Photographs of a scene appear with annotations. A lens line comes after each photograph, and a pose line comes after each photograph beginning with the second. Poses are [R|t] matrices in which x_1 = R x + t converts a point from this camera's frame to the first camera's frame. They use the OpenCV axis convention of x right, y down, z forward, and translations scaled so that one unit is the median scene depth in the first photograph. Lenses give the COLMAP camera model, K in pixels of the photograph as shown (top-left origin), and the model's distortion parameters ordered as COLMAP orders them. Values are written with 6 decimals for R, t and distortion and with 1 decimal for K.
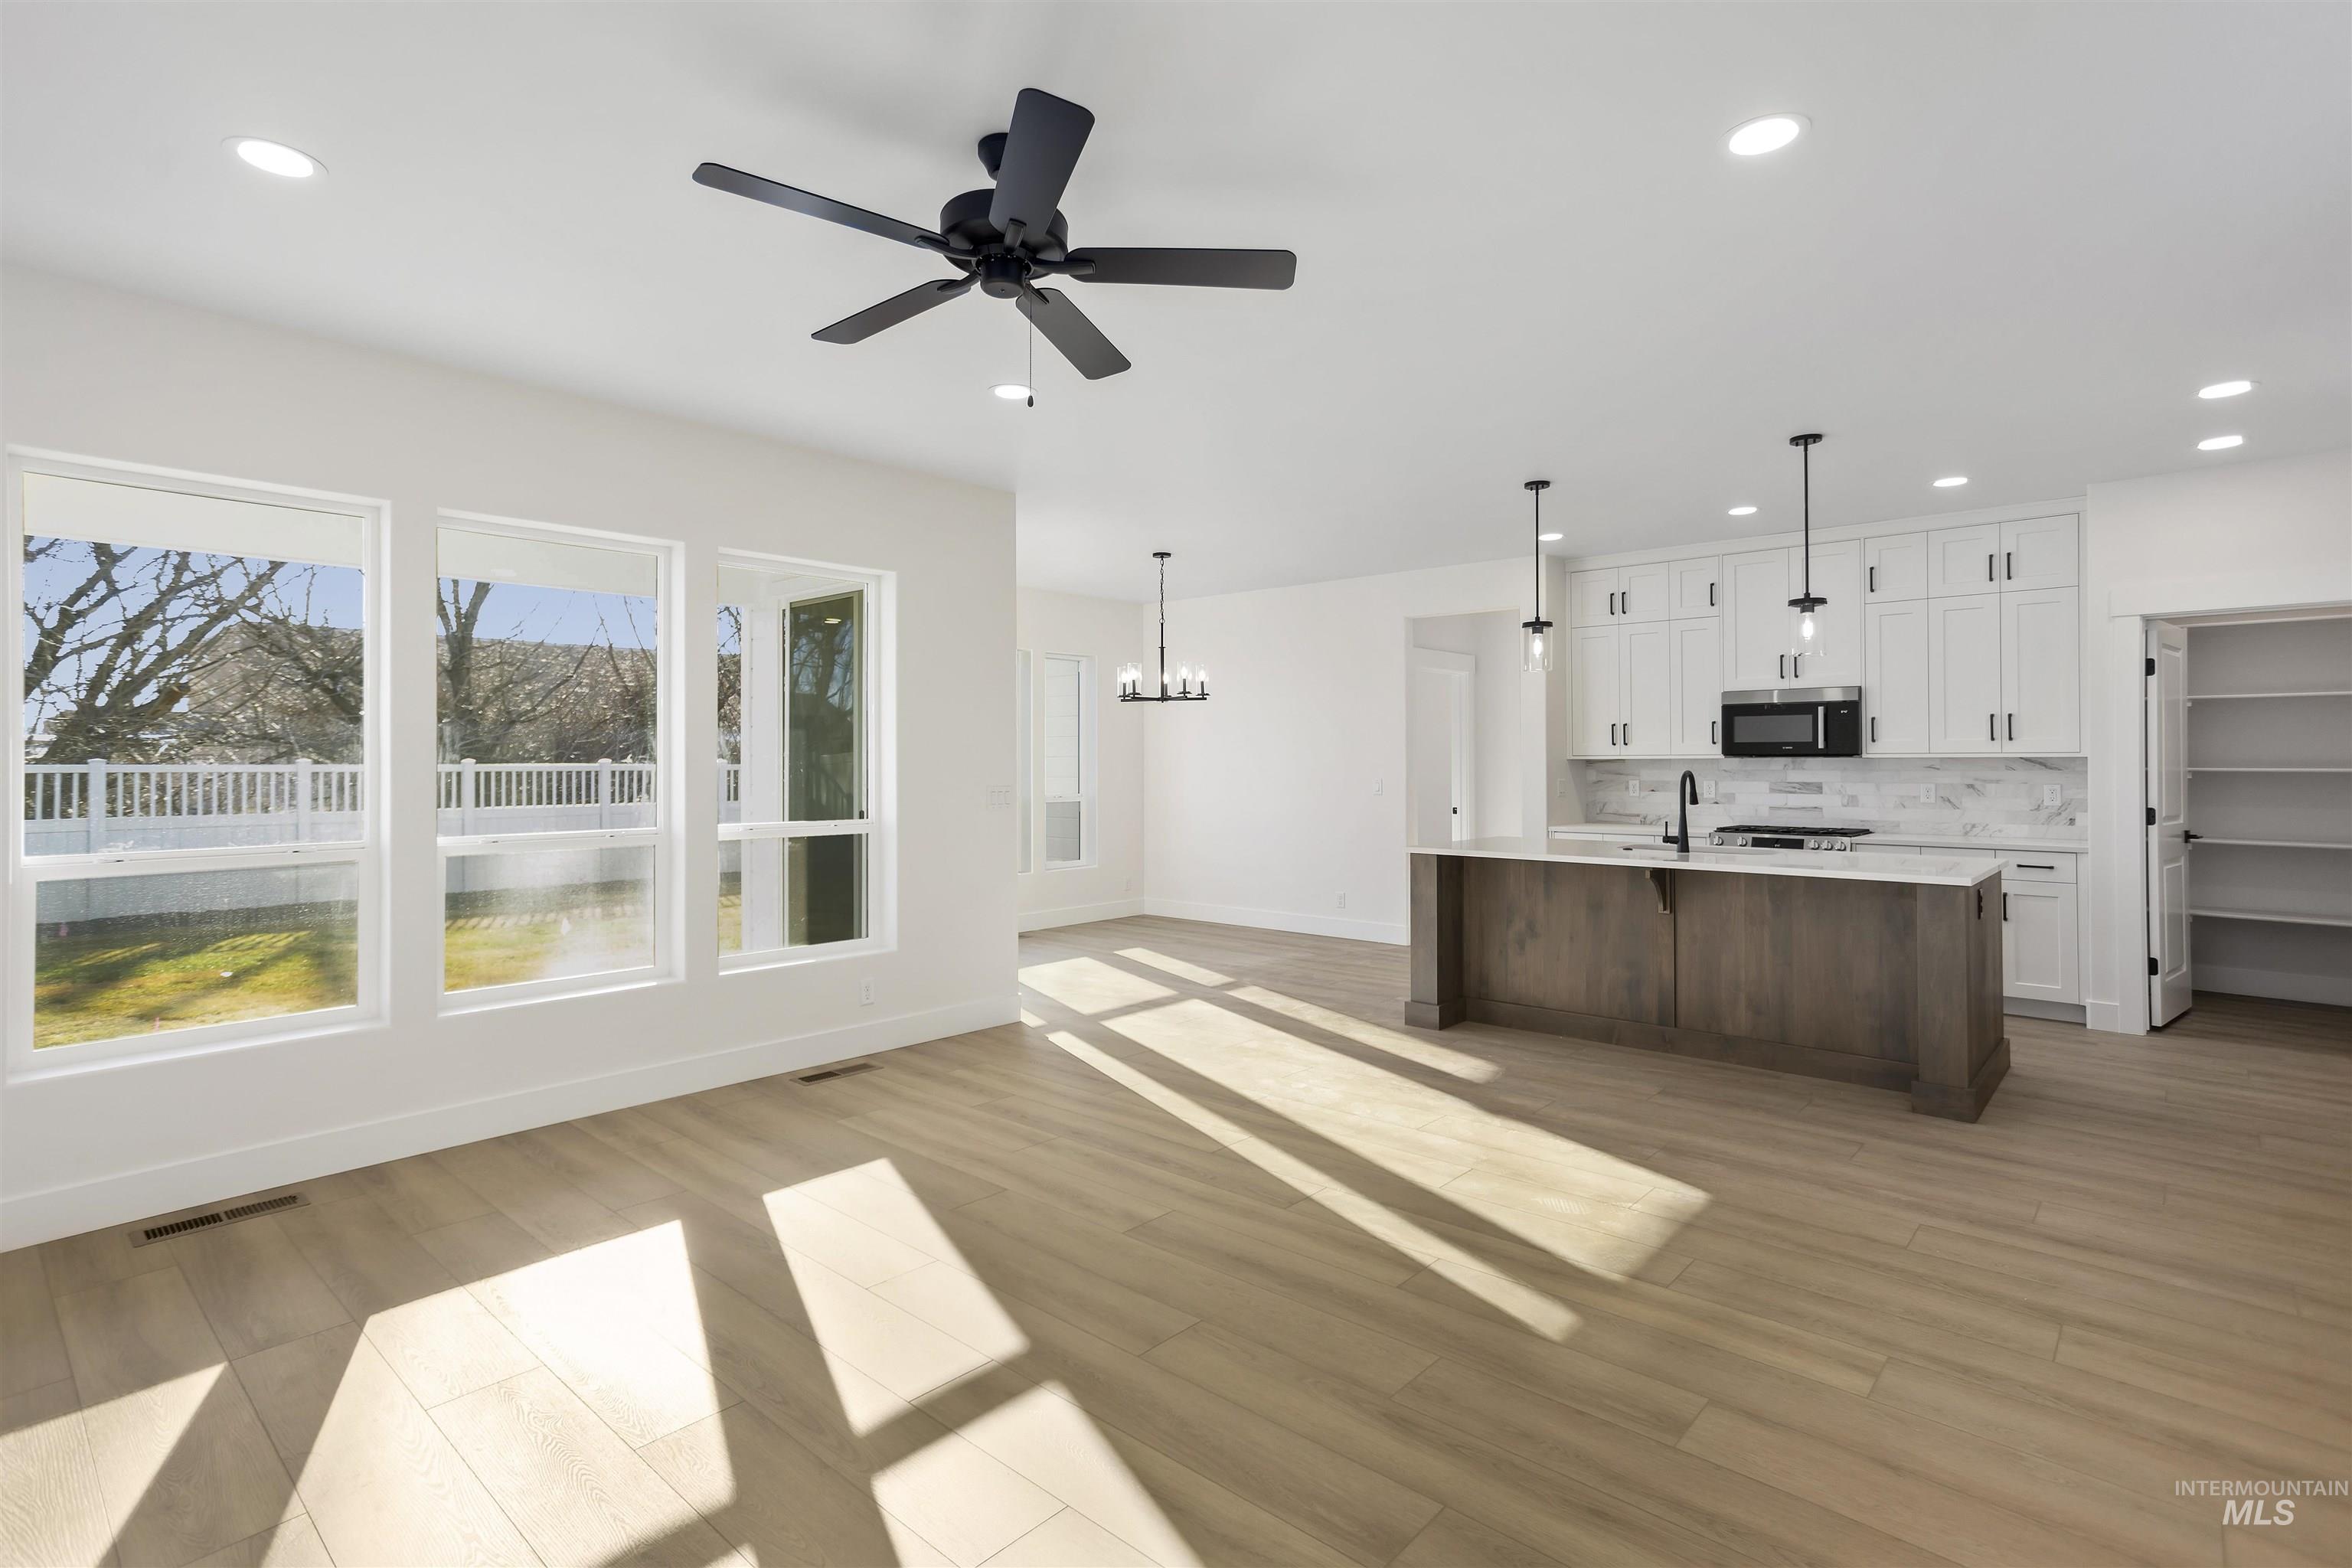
lens RADIAL K [[1135.3, 0, 1157.7], [0, 1135.3, 746.6], [0, 0, 1]] dist [-0.020647, 0.026500]
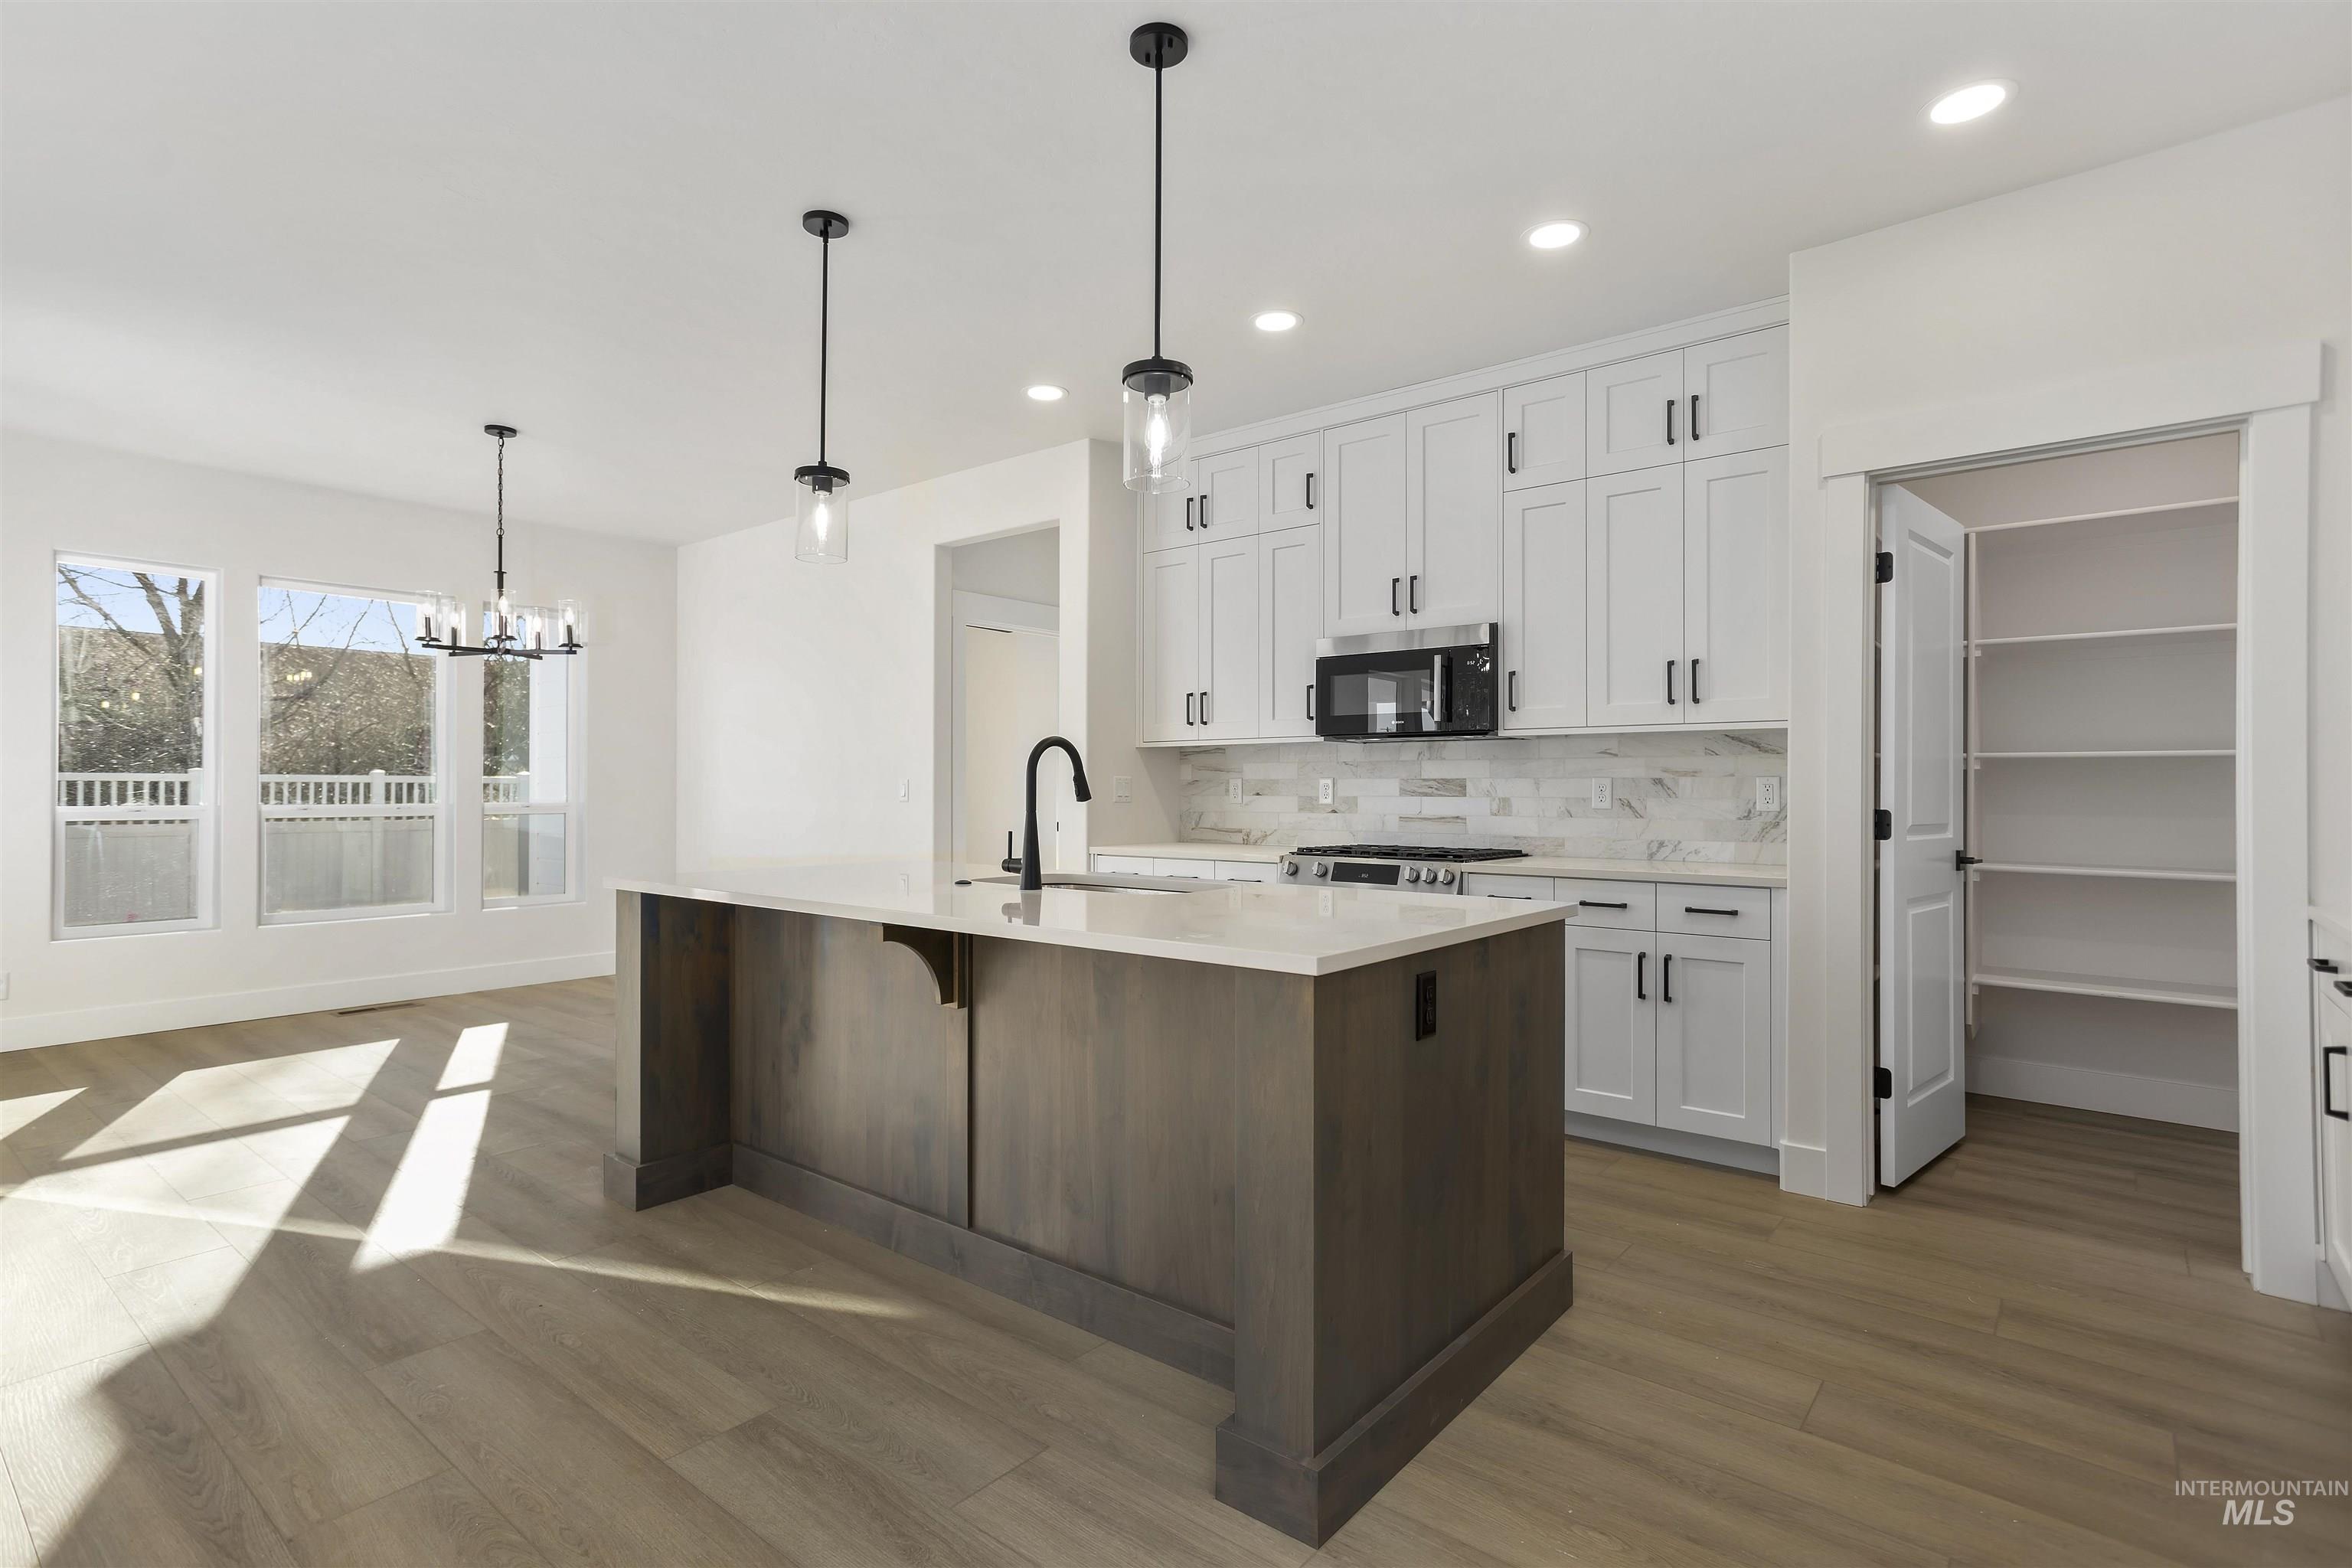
lens RADIAL K [[1135.3, 0, 1168.3], [0, 1135.3, 788.3], [0, 0, 1]] dist [-0.020647, 0.026500]
pose [[0.998694, 0.003815, 0.050940, 0.451693], [-0.004464, 0.999910, 0.012637, 0.034999], [-0.050888, -0.012848, 0.998622, 0.417092]]
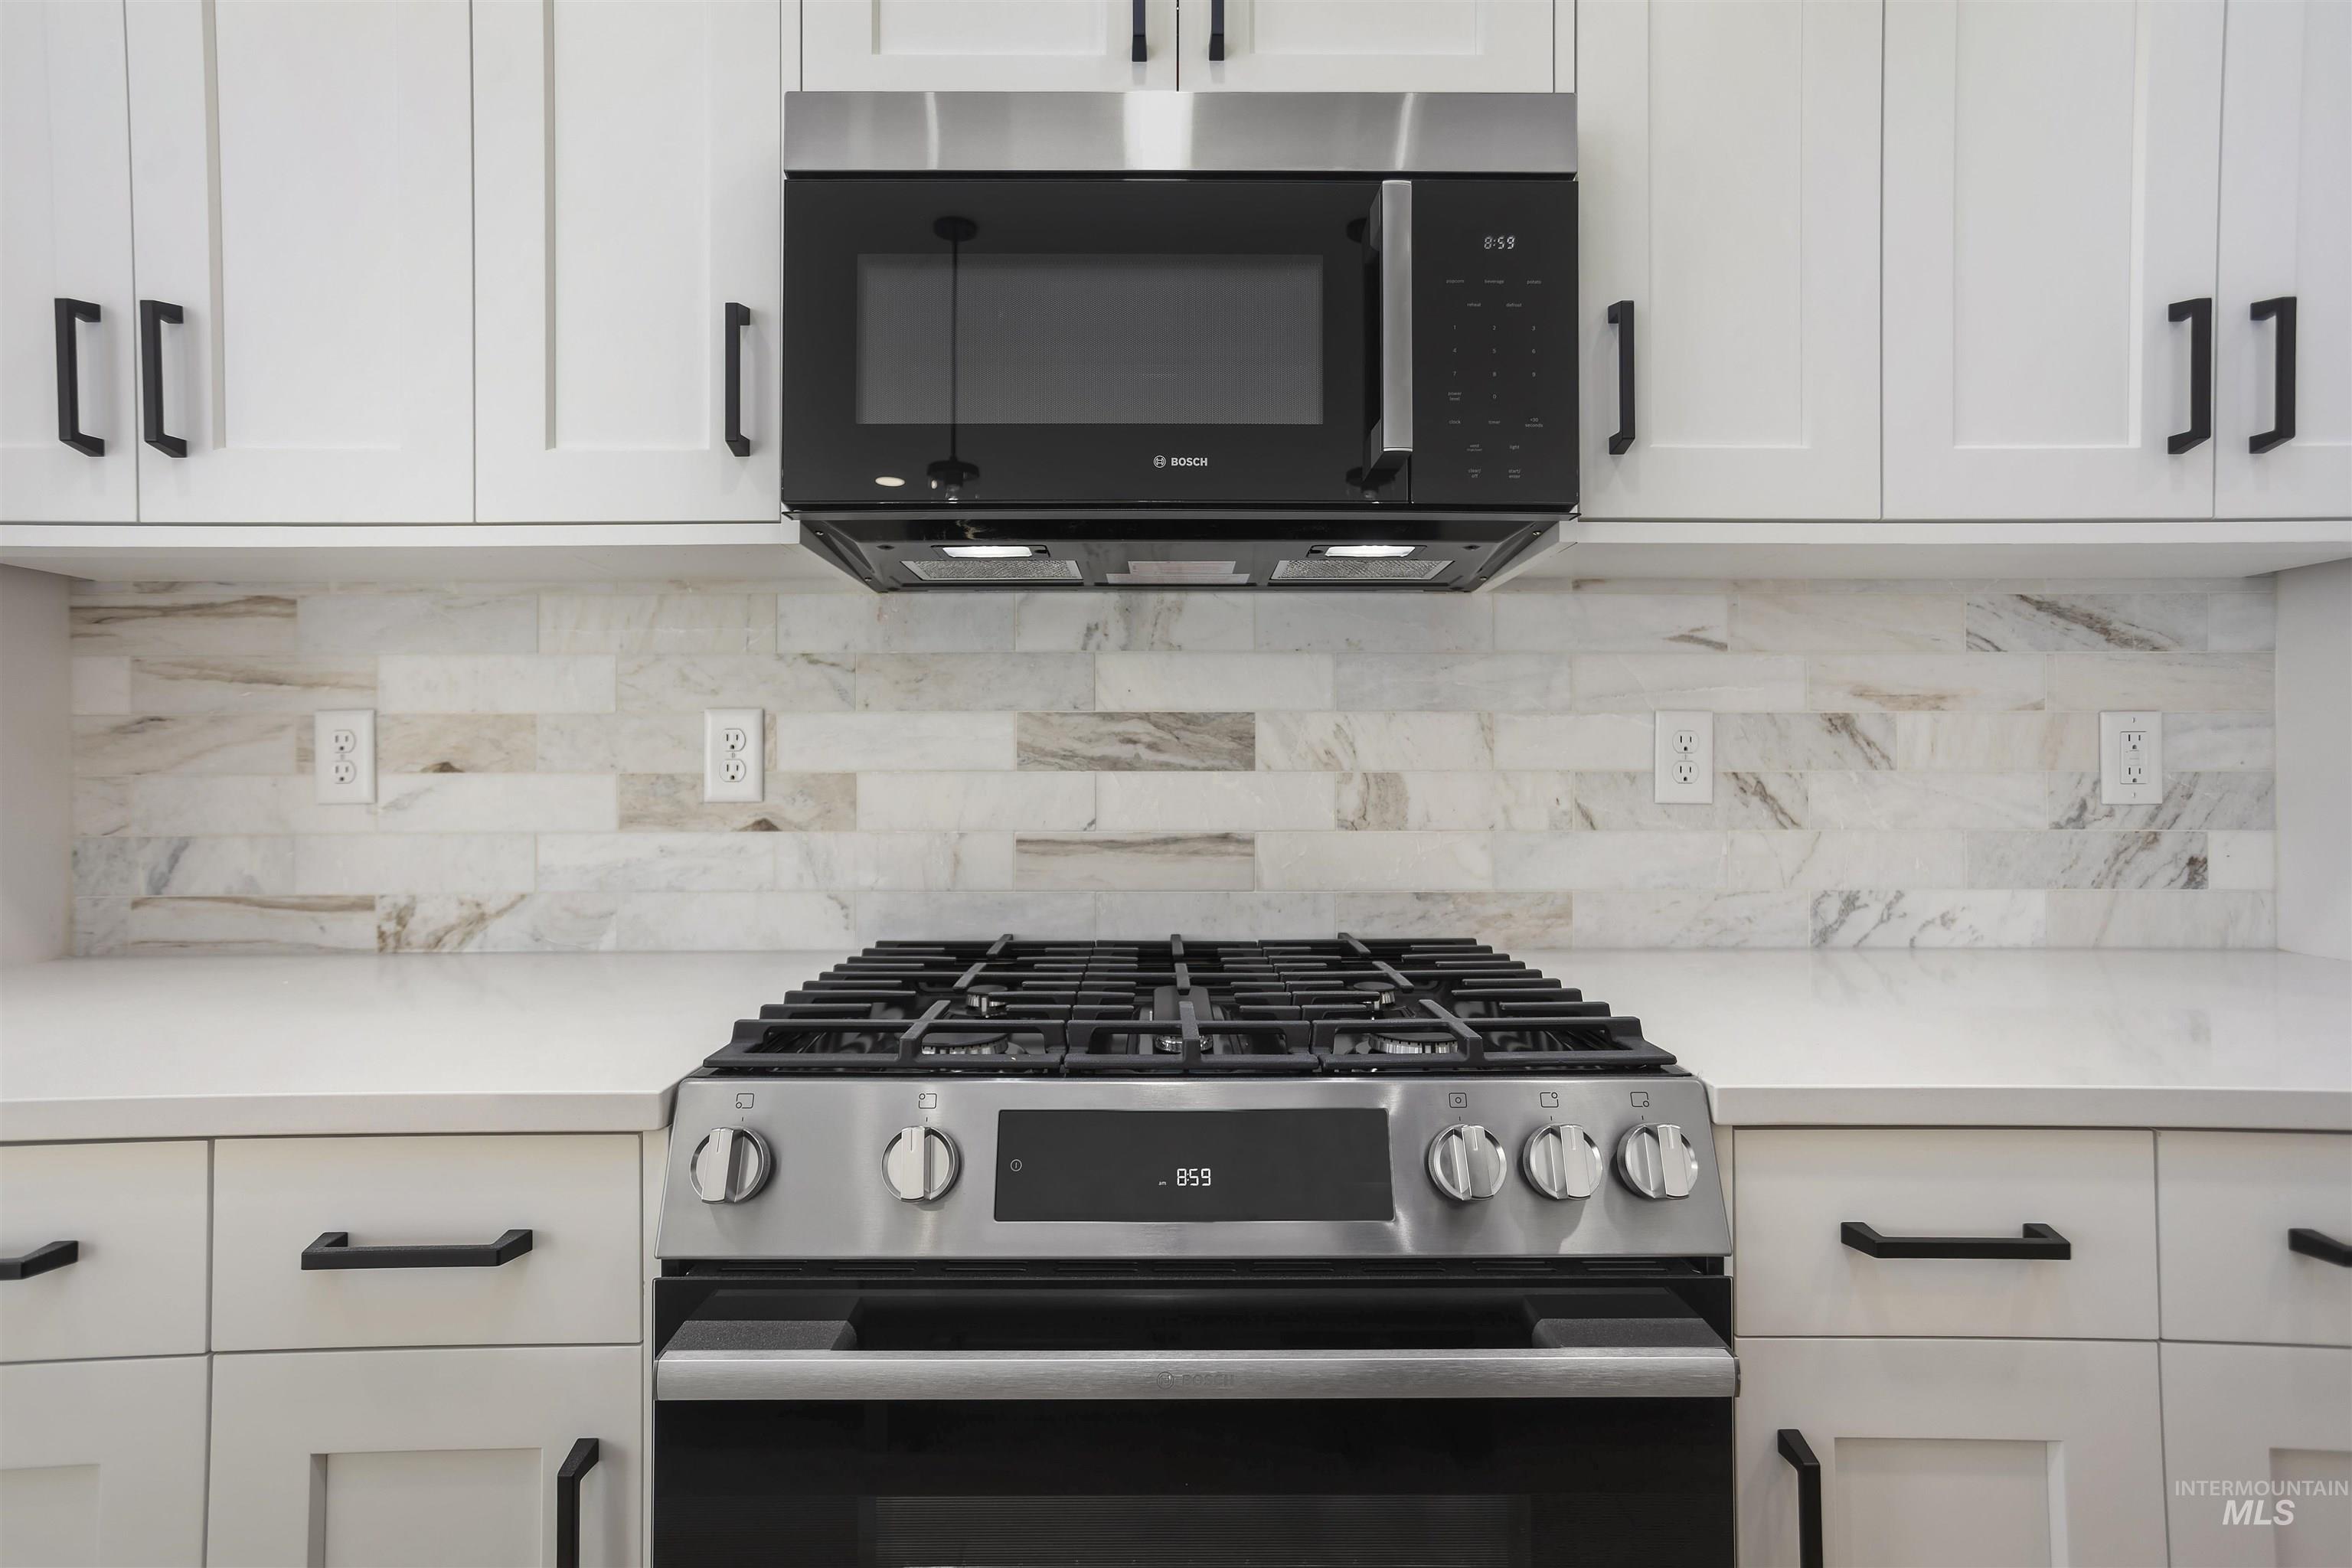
lens RADIAL K [[1135.3, 0, 1162.5], [0, 1135.3, 762.5], [0, 0, 1]] dist [-0.020647, 0.026500]
pose [[0.733637, 0.000781, 0.679541, 0.514929], [-0.008644, 0.999929, 0.008183, 0.045984], [-0.679486, -0.011877, 0.733592, 1.015341]]
